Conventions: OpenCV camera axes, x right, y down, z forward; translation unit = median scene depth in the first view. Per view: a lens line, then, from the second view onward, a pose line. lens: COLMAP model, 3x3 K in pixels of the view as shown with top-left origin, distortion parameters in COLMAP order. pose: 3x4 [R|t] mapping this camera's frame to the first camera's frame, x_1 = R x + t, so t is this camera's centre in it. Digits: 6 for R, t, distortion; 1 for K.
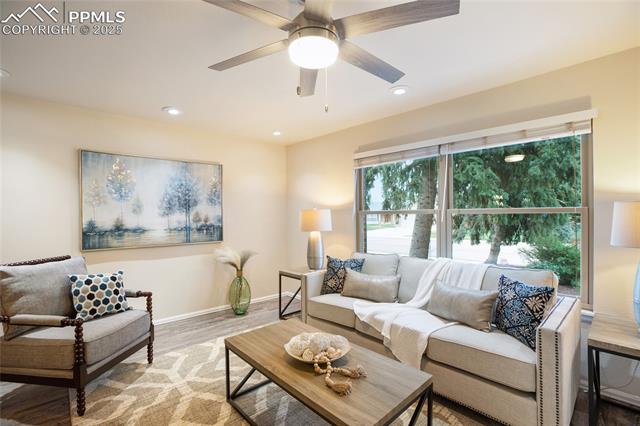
lens RADIAL K [[299.5, 0, 302.7], [0, 299.5, 214.7], [0, 0, 1]] dist [-0.001131, -0.000074]
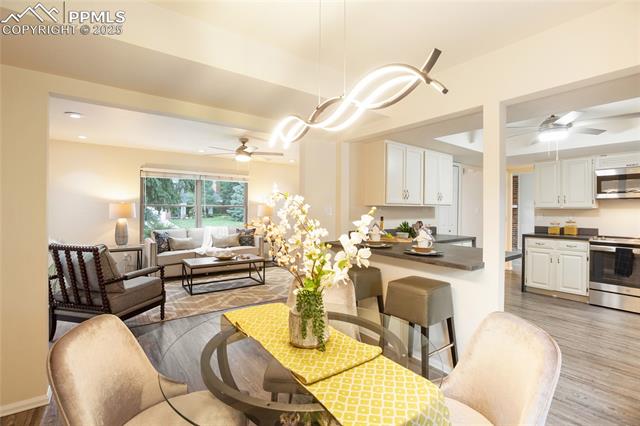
lens RADIAL K [[311.9, 0, 317.4], [0, 311.9, 208.0], [0, 0, 1]] dist [0.001768, 0.000851]
pose [[0.106692, 0.008398, 0.994257, -1.426863], [-0.012132, 0.999901, -0.007144, 0.007670], [-0.994218, -0.011300, 0.106783, -0.072080]]
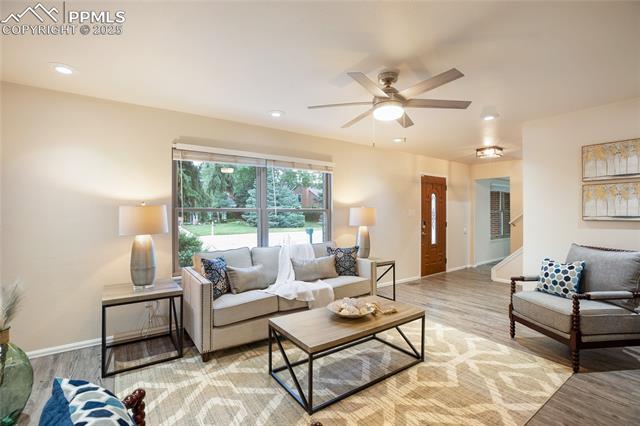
lens RADIAL K [[301.9, 0, 320.0], [0, 301.9, 213.0], [0, 0, 1]] dist [-0.030259, 0.000256]
pose [[0.101614, 0.004139, 0.994815, -0.703209], [-0.003012, 0.999988, -0.003853, 0.005587], [-0.994819, -0.002605, 0.101625, 0.531359]]
